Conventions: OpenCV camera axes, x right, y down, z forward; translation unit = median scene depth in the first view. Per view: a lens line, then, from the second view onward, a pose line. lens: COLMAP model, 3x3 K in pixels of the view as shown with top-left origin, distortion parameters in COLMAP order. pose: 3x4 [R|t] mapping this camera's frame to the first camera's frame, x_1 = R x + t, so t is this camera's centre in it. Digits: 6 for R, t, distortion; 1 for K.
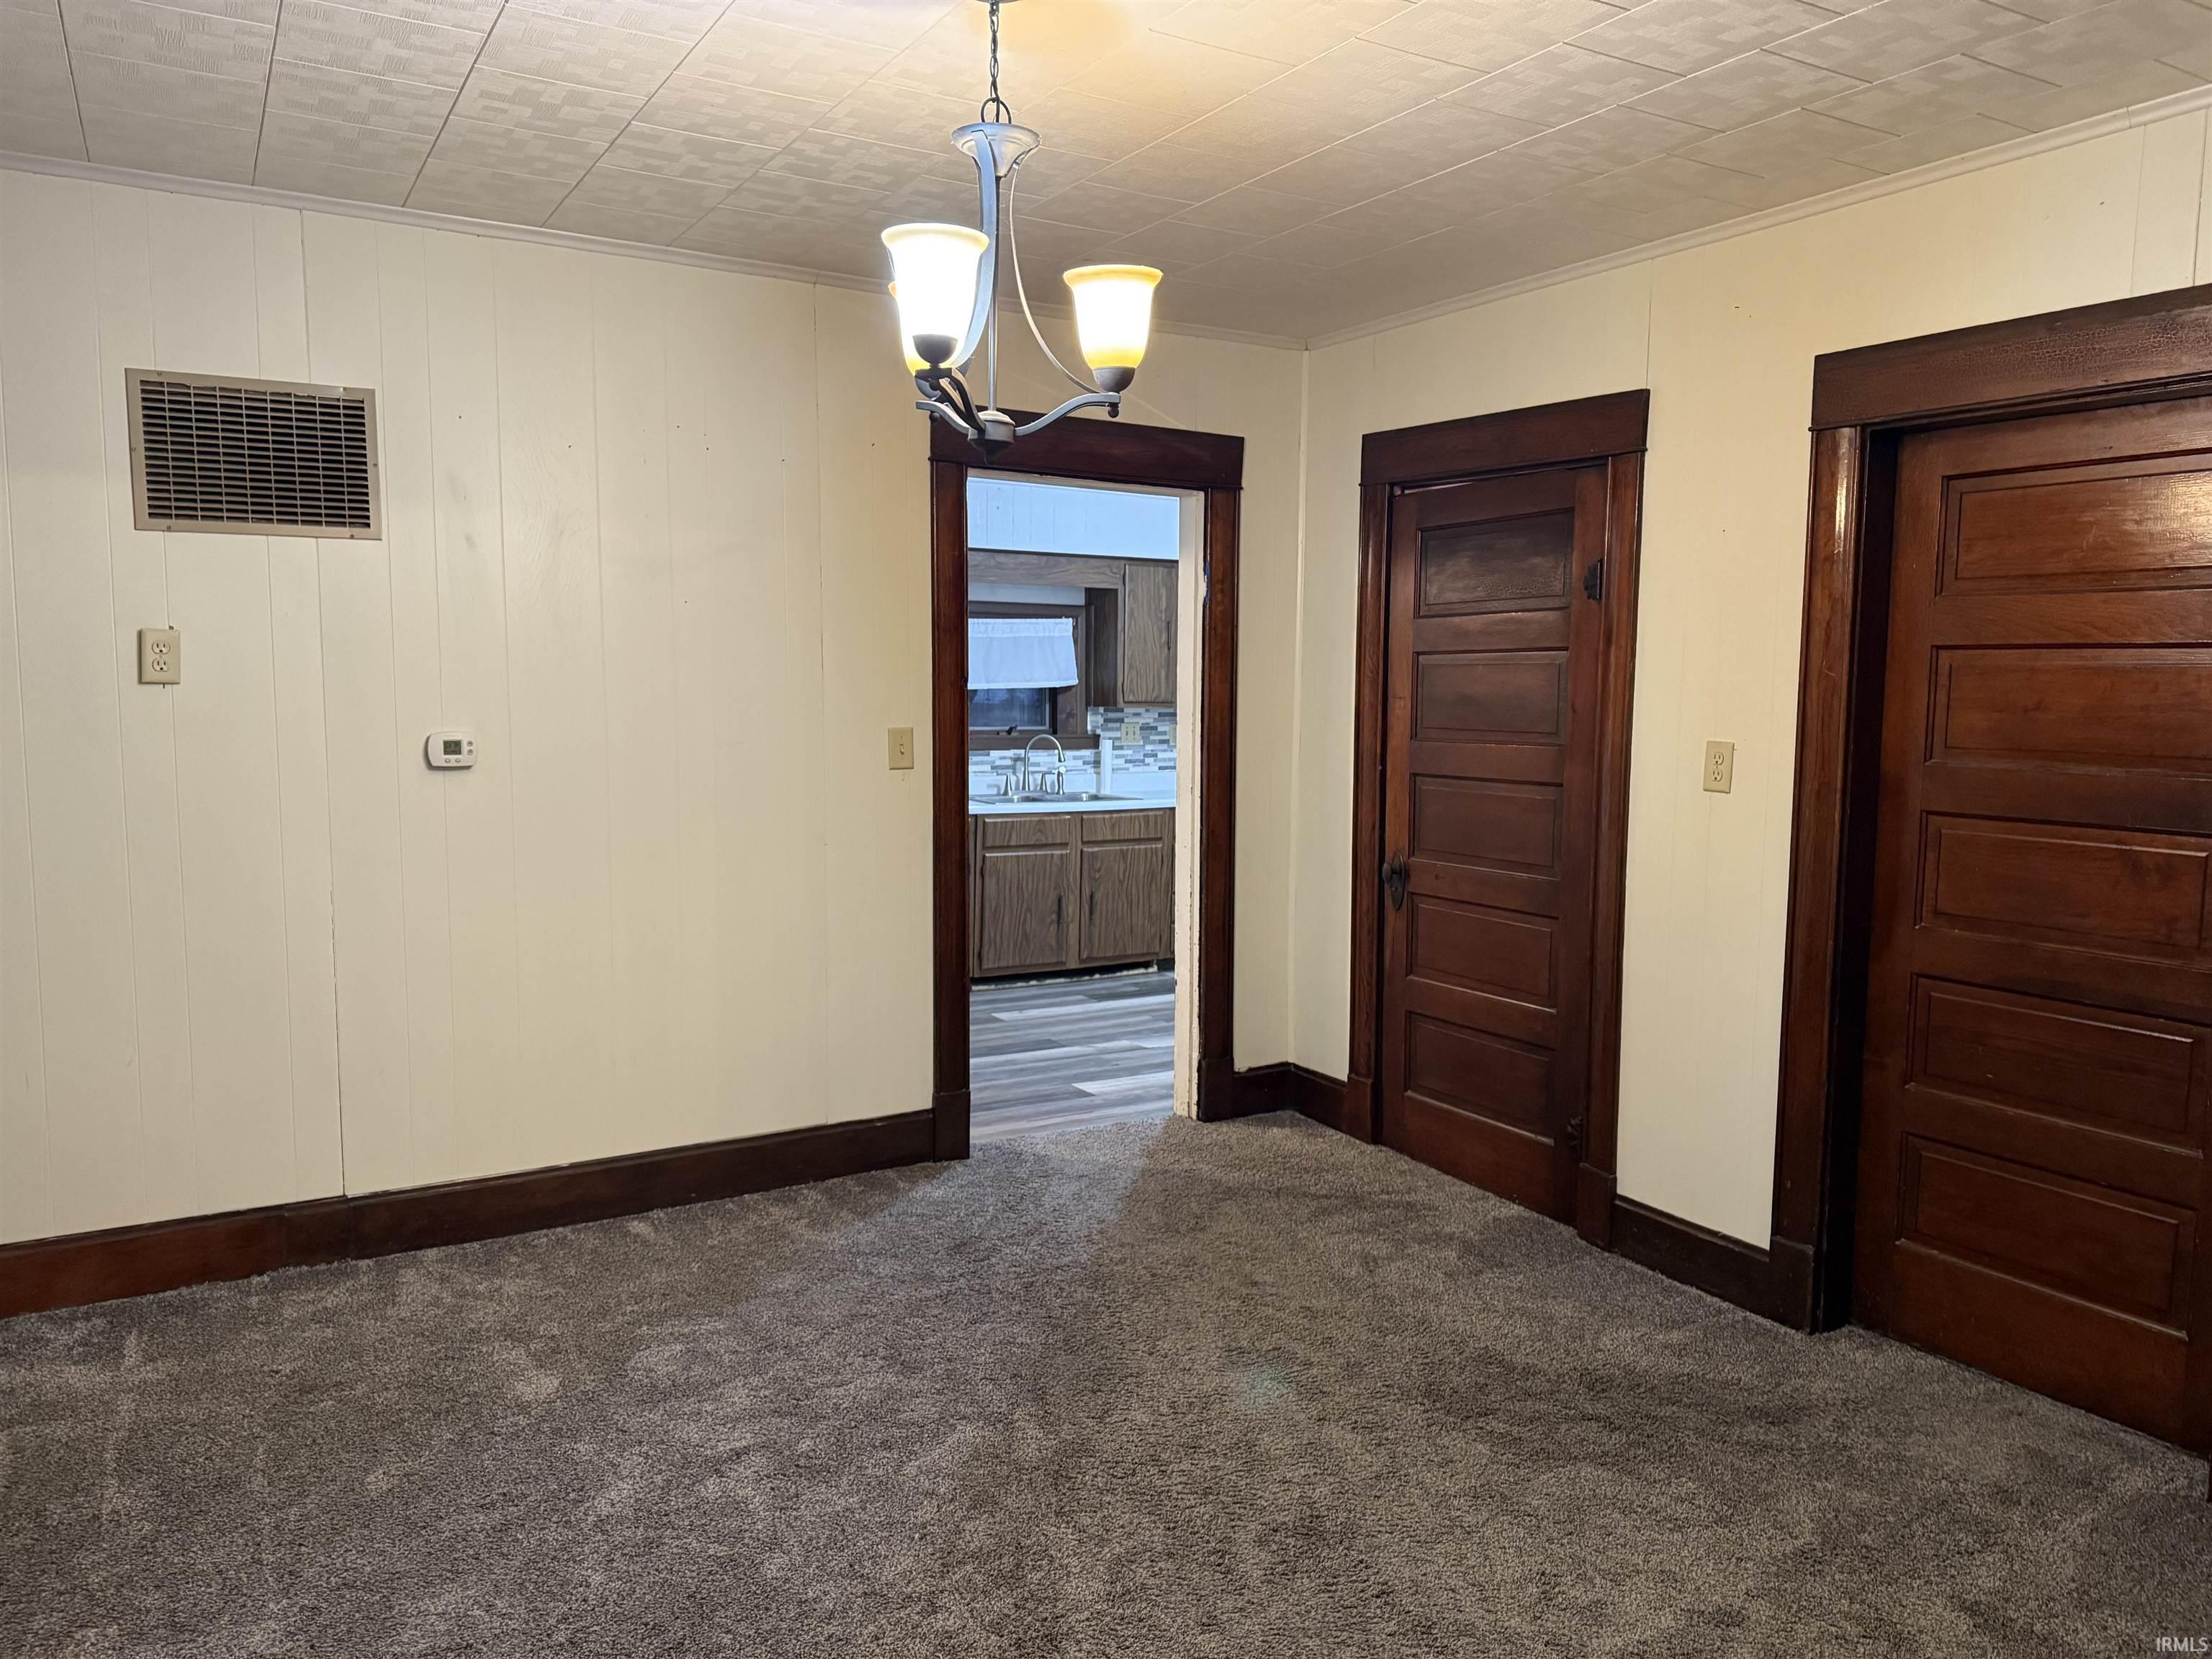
lens RADIAL K [[1560.5, 0, 1099.2], [0, 1560.5, 835.6], [0, 0, 1]] dist [0.094823, -0.001918]
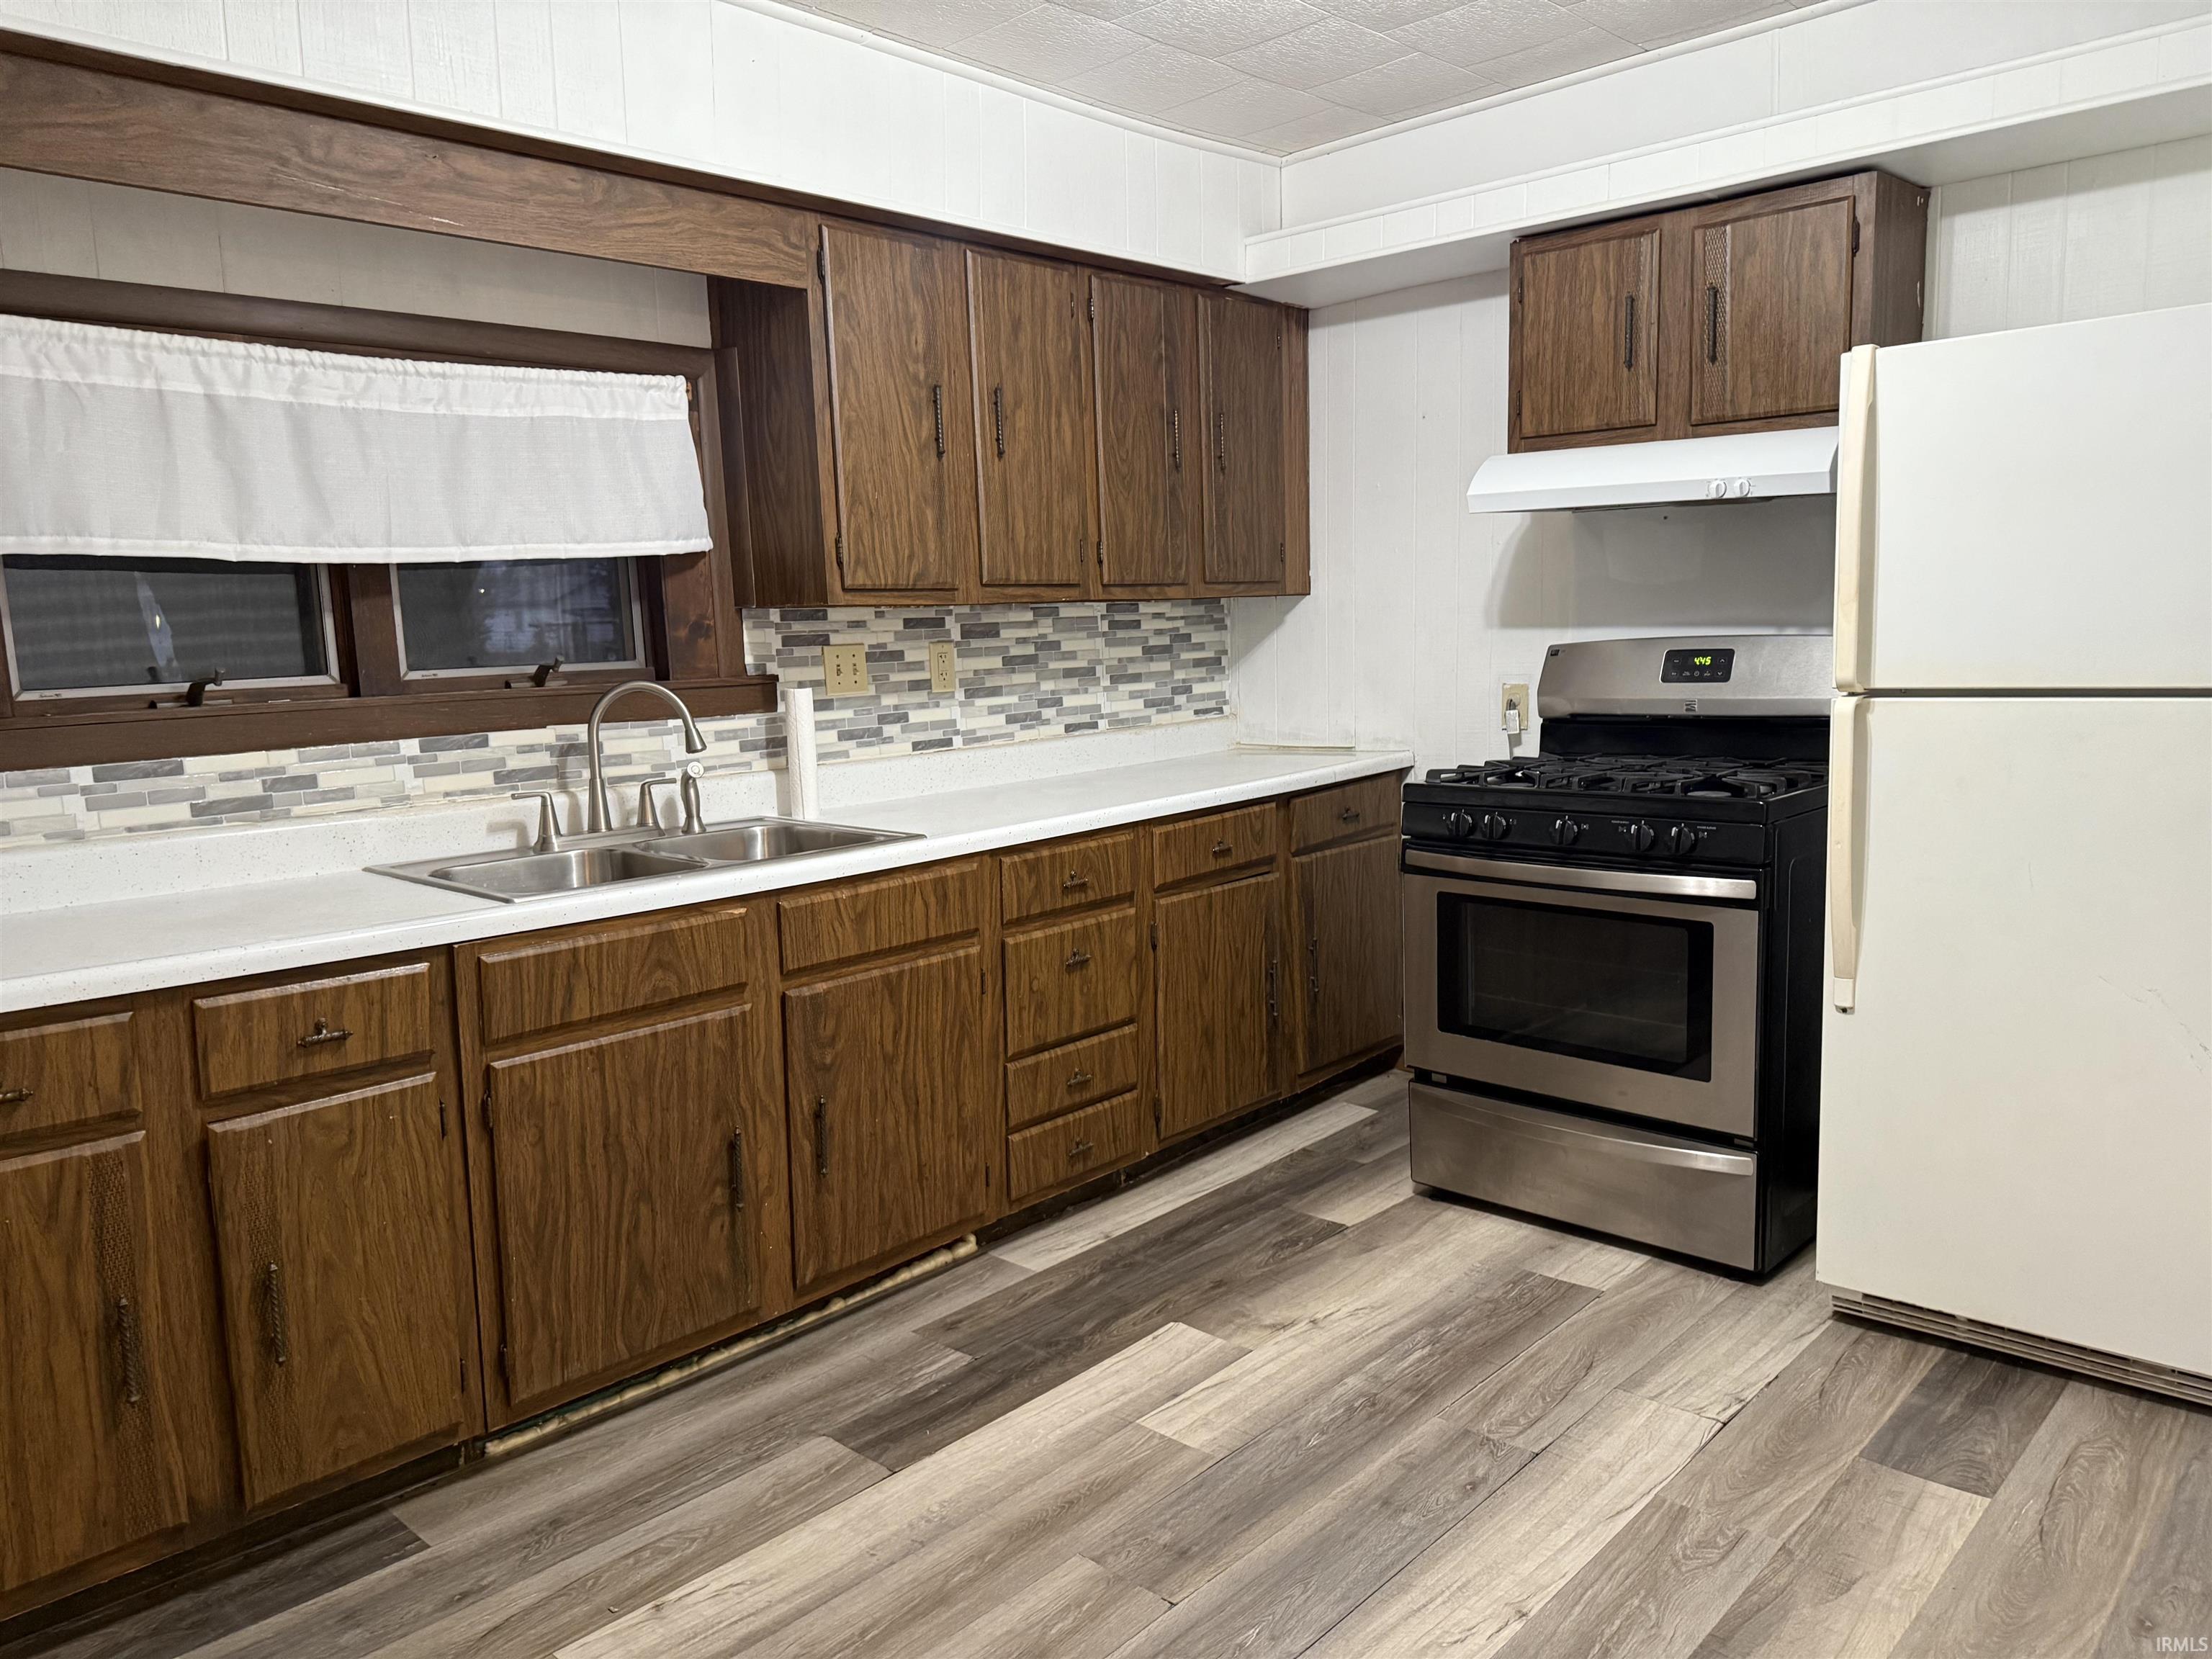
lens RADIAL K [[1560.5, 0, 1099.2], [0, 1560.5, 835.6], [0, 0, 1]] dist [0.094823, -0.001918]
pose [[0.959551, -0.079345, 0.270121, -0.033228], [0.069544, 0.996533, 0.045678, -0.035869], [-0.272809, -0.025045, 0.961742, 0.582570]]
